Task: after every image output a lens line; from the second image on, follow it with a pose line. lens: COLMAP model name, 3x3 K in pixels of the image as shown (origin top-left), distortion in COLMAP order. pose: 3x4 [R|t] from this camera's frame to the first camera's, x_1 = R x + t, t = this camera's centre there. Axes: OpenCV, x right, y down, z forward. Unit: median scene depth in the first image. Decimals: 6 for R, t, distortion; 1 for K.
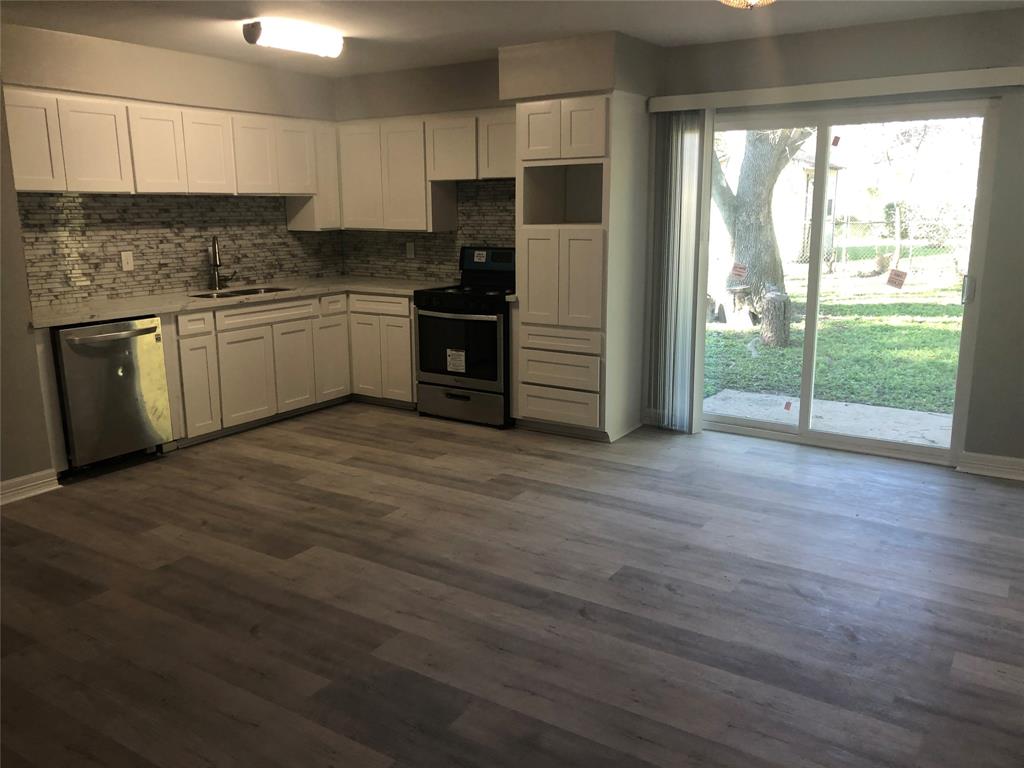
lens RADIAL K [[843.2, 0, 512.0], [0, 843.2, 384.0], [0, 0, 1]] dist [0.016542, 0.009803]
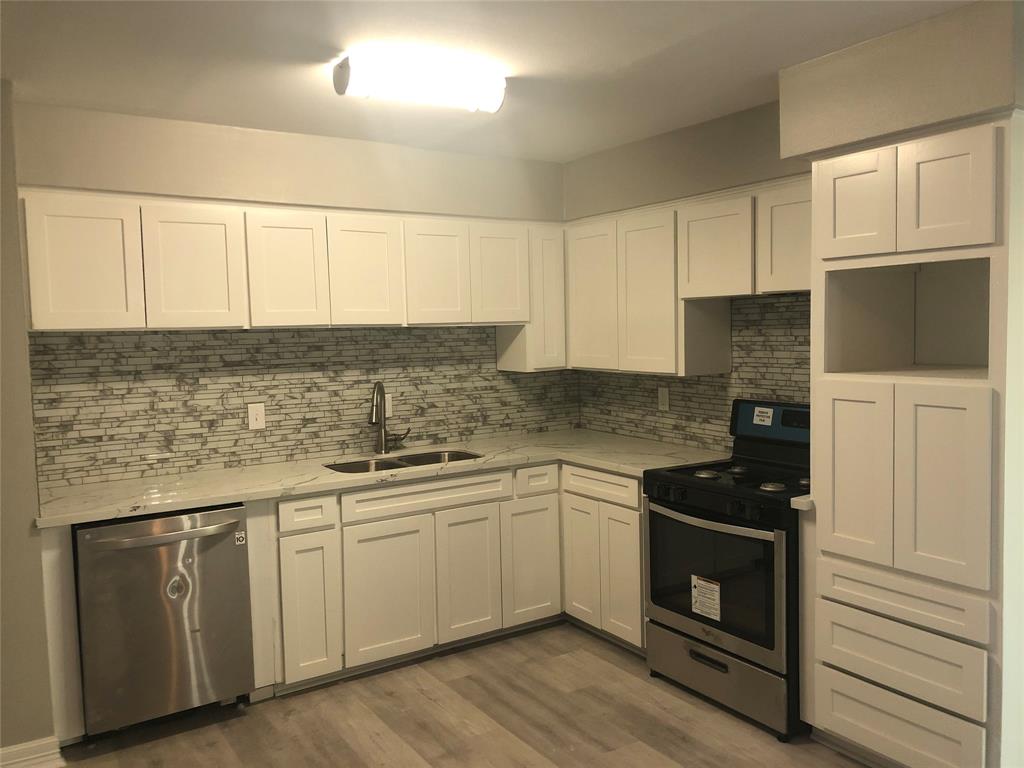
lens RADIAL K [[844.5, 0, 508.7], [0, 844.5, 369.2], [0, 0, 1]] dist [0.031767, -0.036350]
pose [[0.917426, 0.007085, -0.397844, 0.041554], [-0.067747, 0.988024, -0.138631, -0.094465], [0.392097, 0.154136, 0.906919, 0.391878]]
